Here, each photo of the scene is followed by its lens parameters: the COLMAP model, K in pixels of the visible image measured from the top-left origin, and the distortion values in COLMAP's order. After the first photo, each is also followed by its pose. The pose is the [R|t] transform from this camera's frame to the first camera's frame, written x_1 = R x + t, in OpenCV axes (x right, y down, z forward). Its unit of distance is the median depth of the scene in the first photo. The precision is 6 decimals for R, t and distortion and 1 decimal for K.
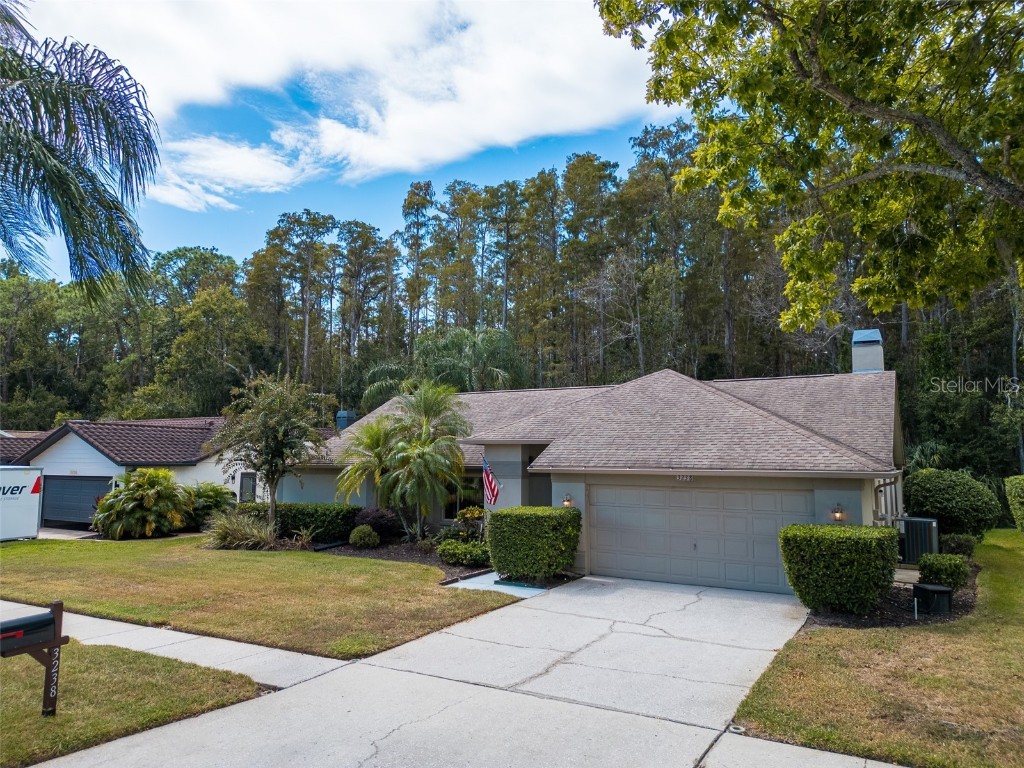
lens RADIAL K [[721.6, 0, 519.1], [0, 721.6, 384.8], [0, 0, 1]] dist [0.063468, -0.001631]
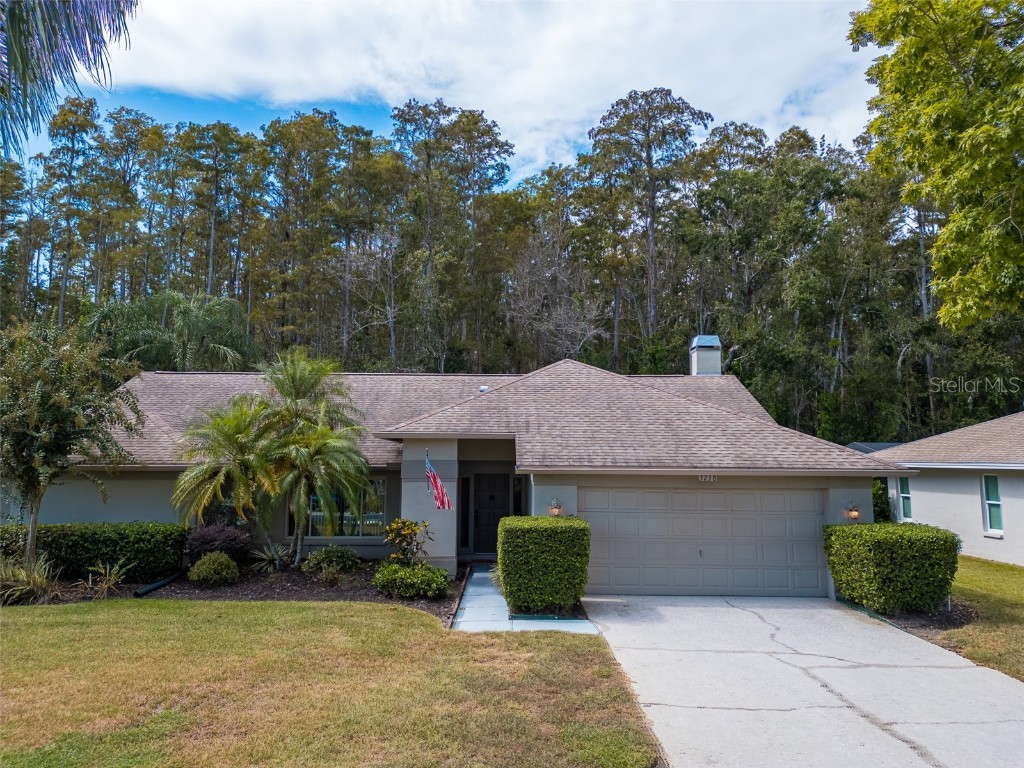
lens RADIAL K [[714.9, 0, 510.5], [0, 714.9, 385.2], [0, 0, 1]] dist [0.087344, -0.084339]
pose [[0.861239, 0.050842, 0.505650, -0.318391], [-0.052926, 0.998546, -0.010257, 0.025121], [-0.505436, -0.017928, 0.862678, 0.252799]]
